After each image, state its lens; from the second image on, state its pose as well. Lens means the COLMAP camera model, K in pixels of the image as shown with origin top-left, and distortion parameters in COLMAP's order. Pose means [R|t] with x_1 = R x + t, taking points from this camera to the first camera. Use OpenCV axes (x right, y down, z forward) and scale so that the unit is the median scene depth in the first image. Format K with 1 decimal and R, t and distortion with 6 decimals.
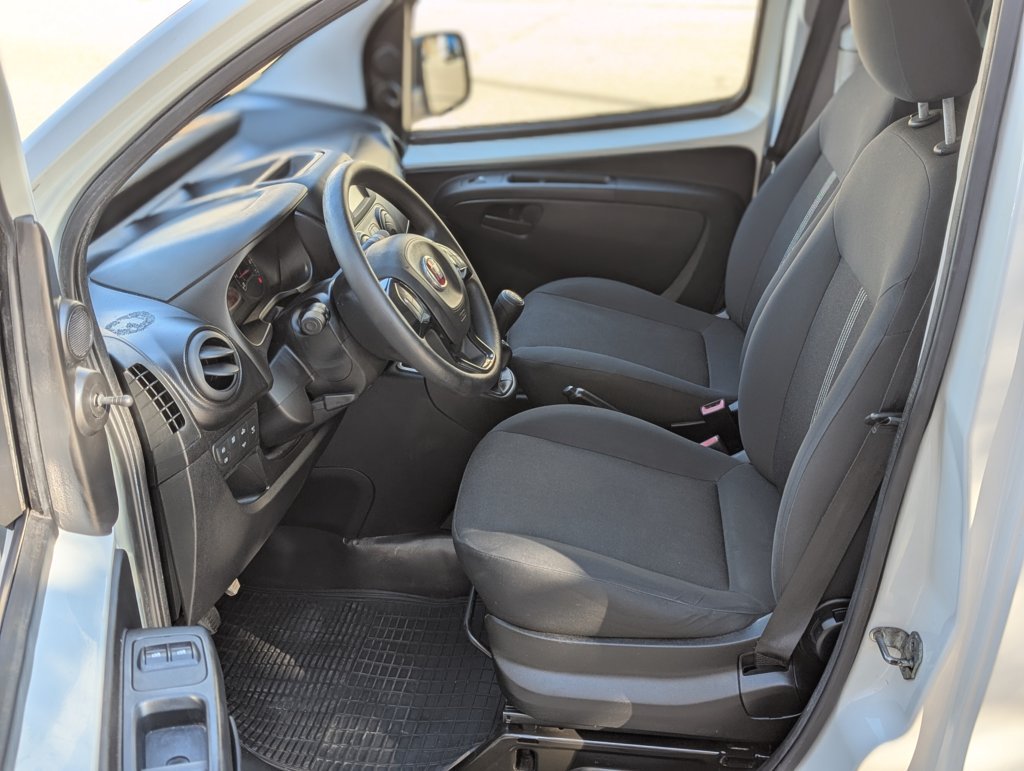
lens RADIAL K [[1188.8, 0, 512.0], [0, 1188.8, 385.5], [0, 0, 1]] dist [-0.007544, 0.003465]
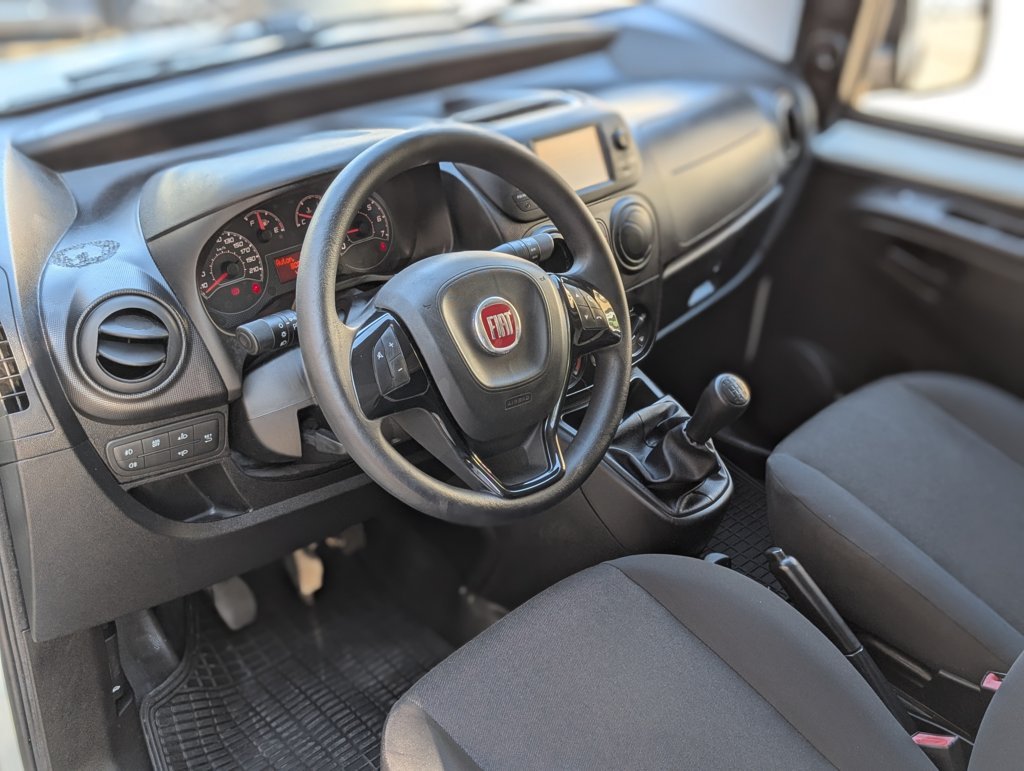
lens RADIAL K [[1188.8, 0, 512.0], [0, 1188.8, 385.5], [0, 0, 1]] dist [-0.007544, 0.003465]
pose [[0.783786, 0.387617, -0.485215, 0.226563], [-0.343056, 0.921513, 0.182005, -0.157570], [0.517680, 0.023803, 0.855243, 0.377125]]
